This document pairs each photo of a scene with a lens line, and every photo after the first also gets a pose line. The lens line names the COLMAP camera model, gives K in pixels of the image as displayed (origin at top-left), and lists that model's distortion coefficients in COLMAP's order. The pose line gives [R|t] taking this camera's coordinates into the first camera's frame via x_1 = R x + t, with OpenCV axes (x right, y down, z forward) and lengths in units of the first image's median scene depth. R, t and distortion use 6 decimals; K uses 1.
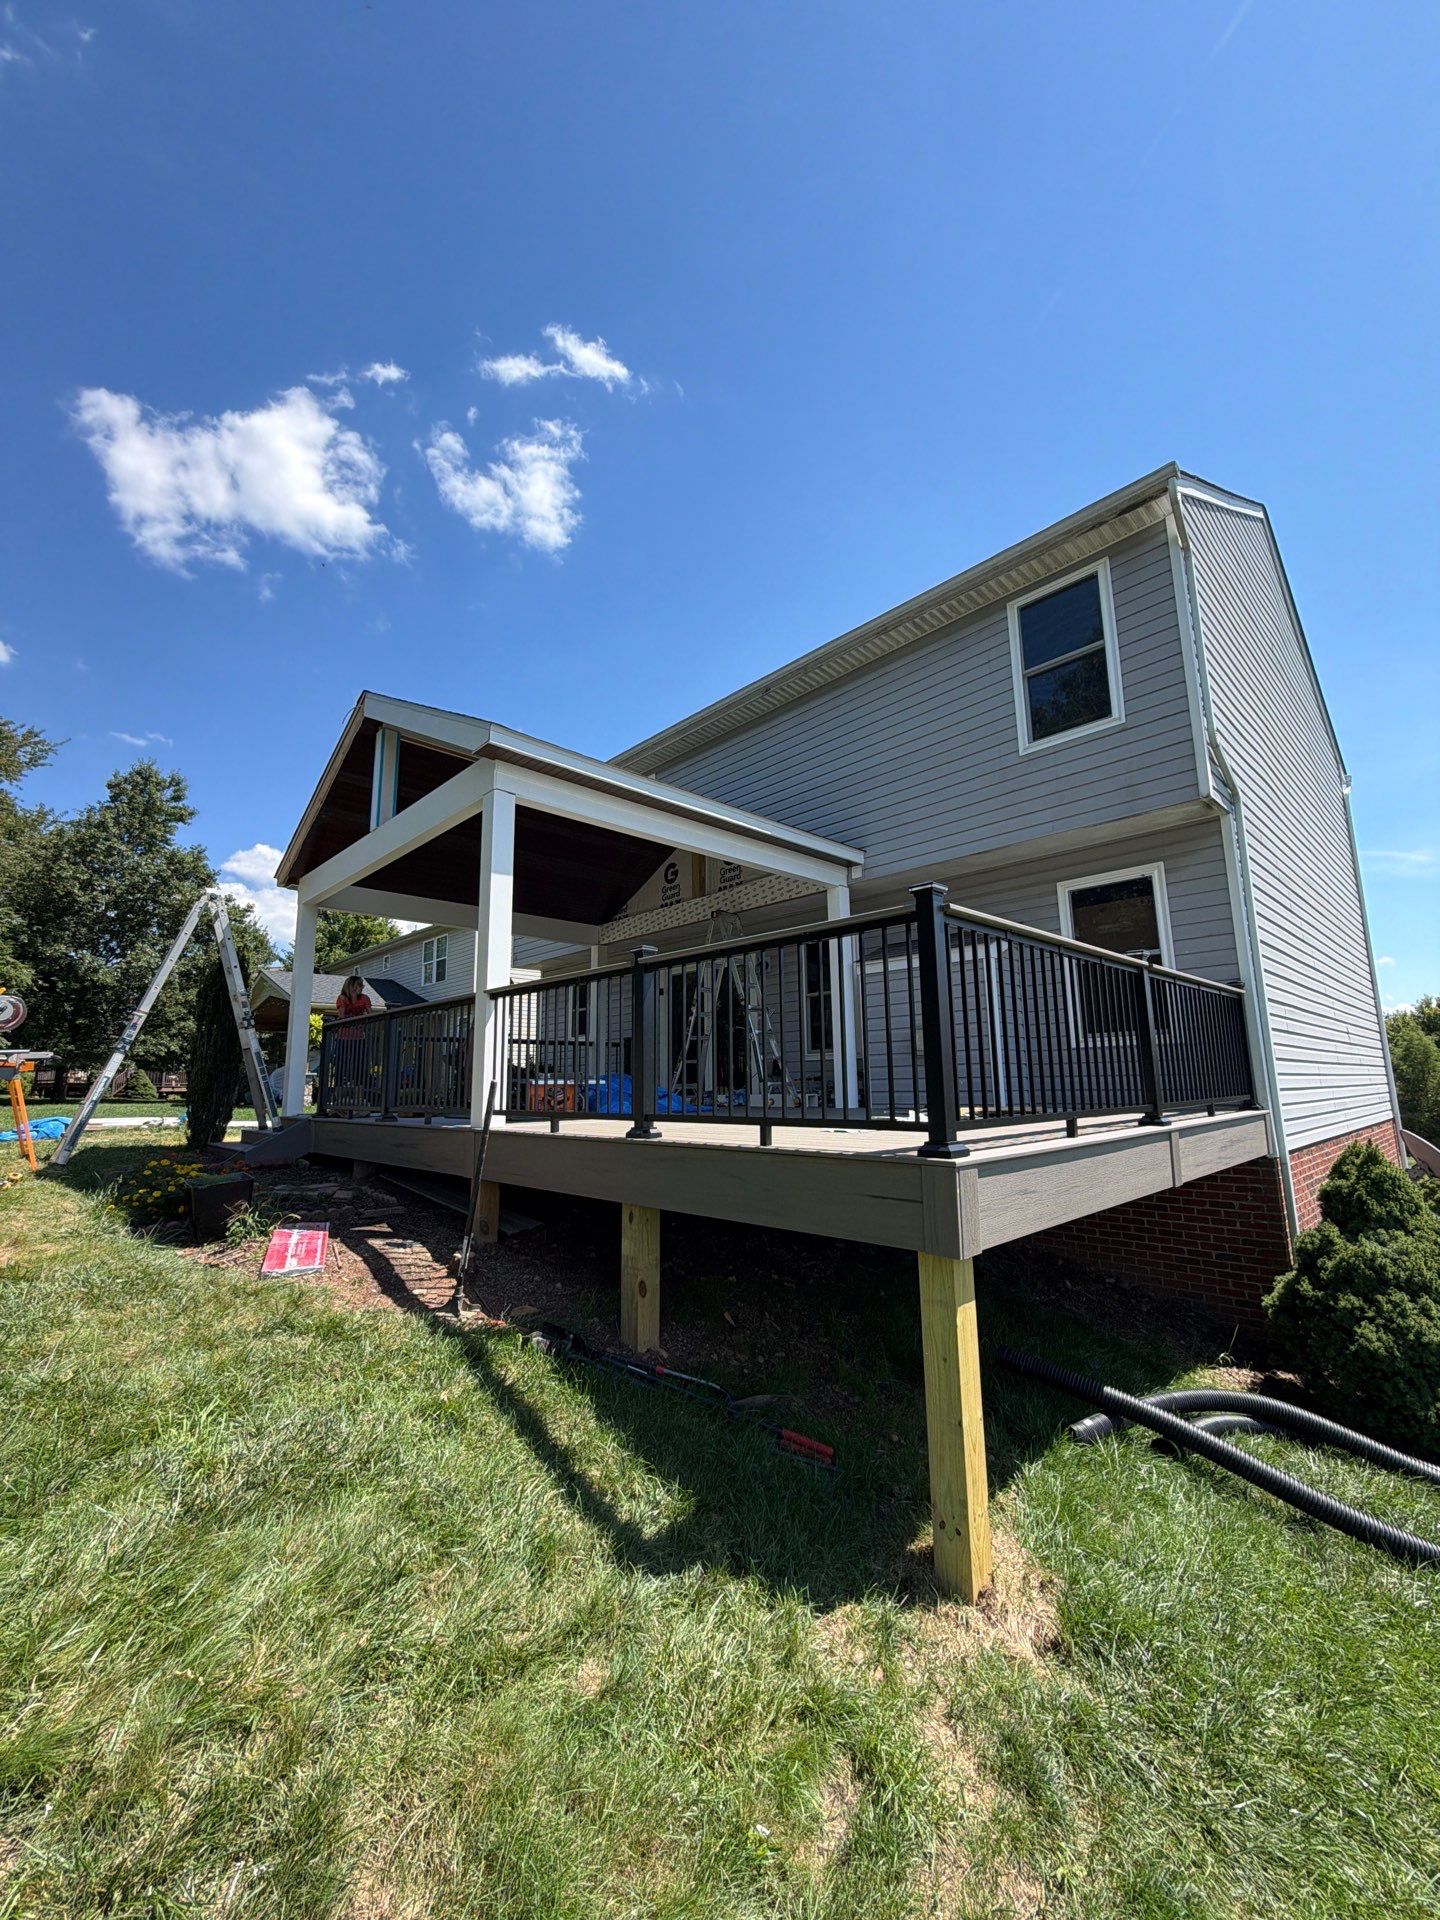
lens RADIAL K [[770.1, 0, 706.5], [0, 770.1, 949.9], [0, 0, 1]] dist [0.001087, 0.002600]
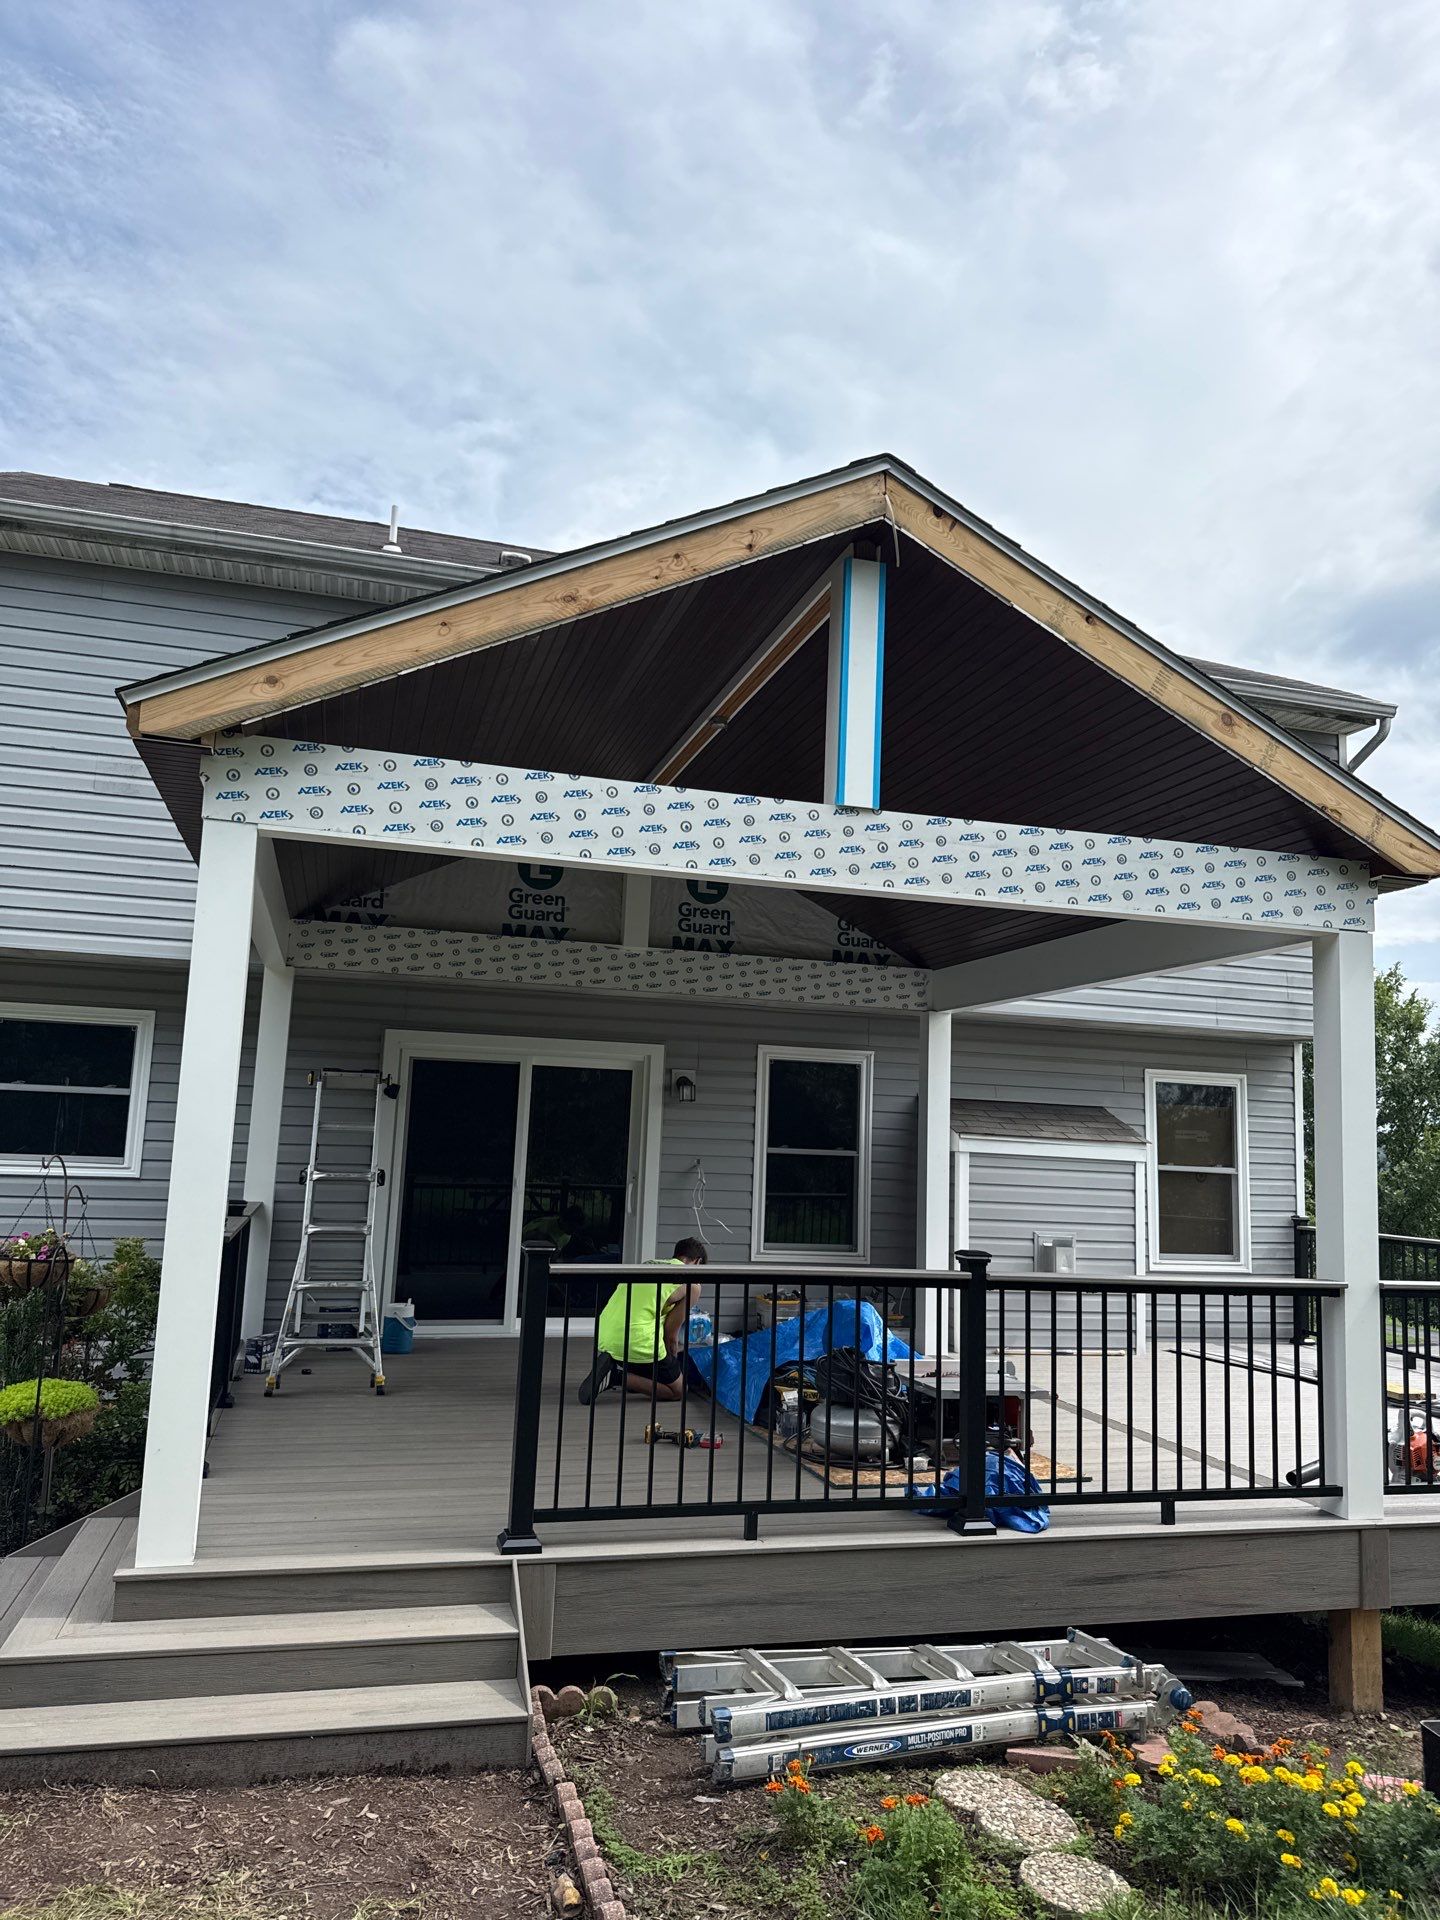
lens RADIAL K [[1349.8, 0, 722.2], [0, 1349.8, 966.7], [0, 0, 1]] dist [0.076926, -0.080318]
pose [[0.460004, 0.145761, 0.875871, -1.129660], [-0.199635, 0.978156, -0.057935, -0.018654], [-0.865183, -0.148204, 0.479055, 0.741378]]
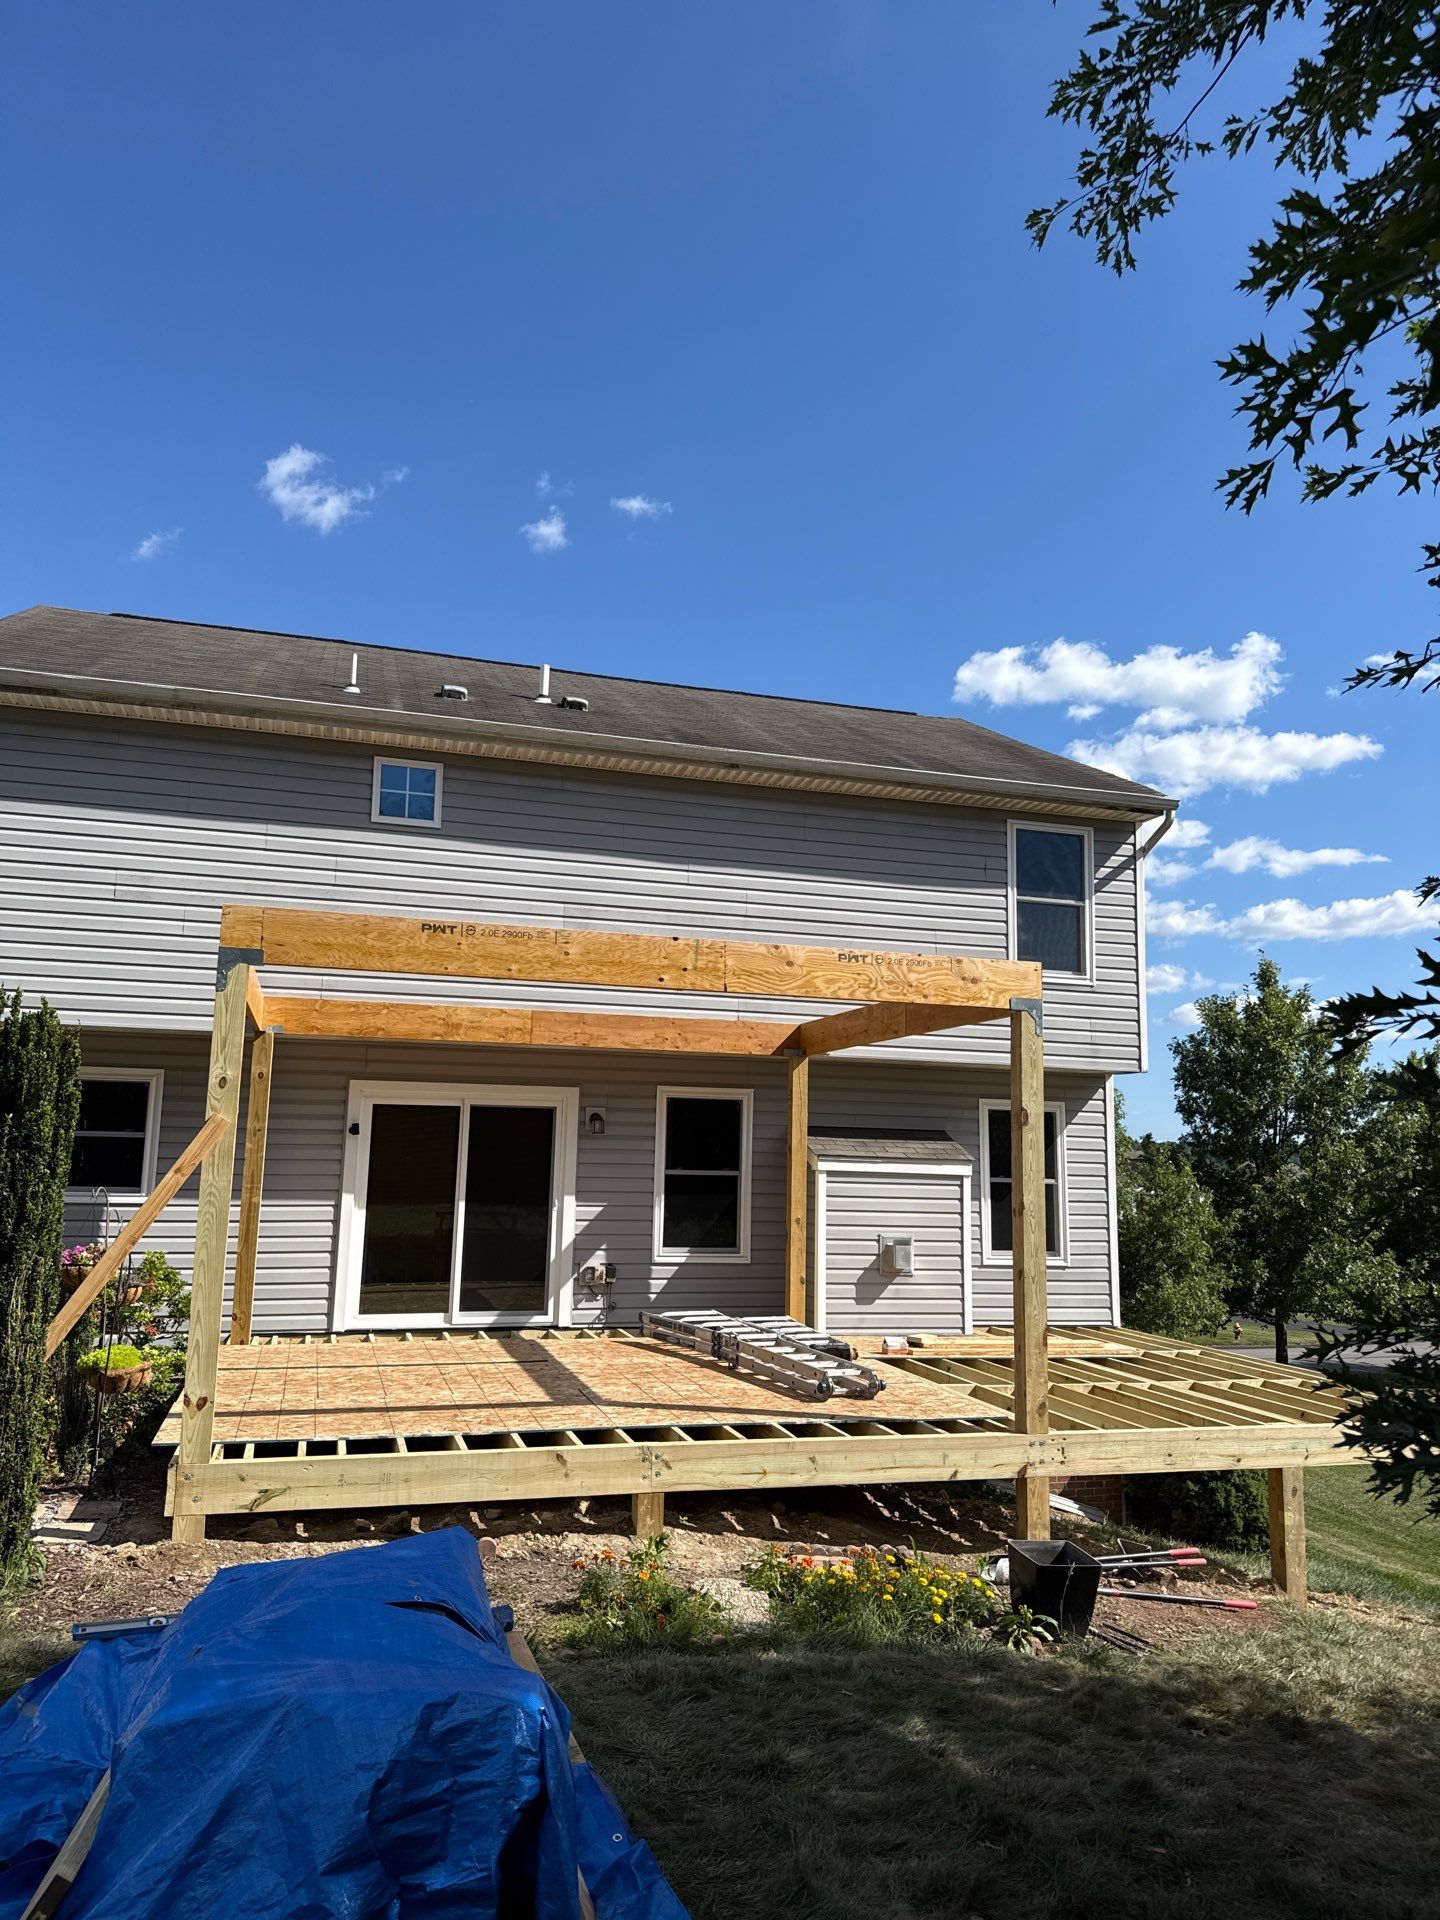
lens RADIAL K [[1349.8, 0, 722.8], [0, 1349.8, 952.4], [0, 0, 1]] dist [0.076926, -0.080318]
pose [[0.451031, 0.159771, 0.878091, -1.378197], [-0.183938, 0.979366, -0.083719, -0.066895], [-0.873348, -0.123755, 0.471113, 0.500214]]
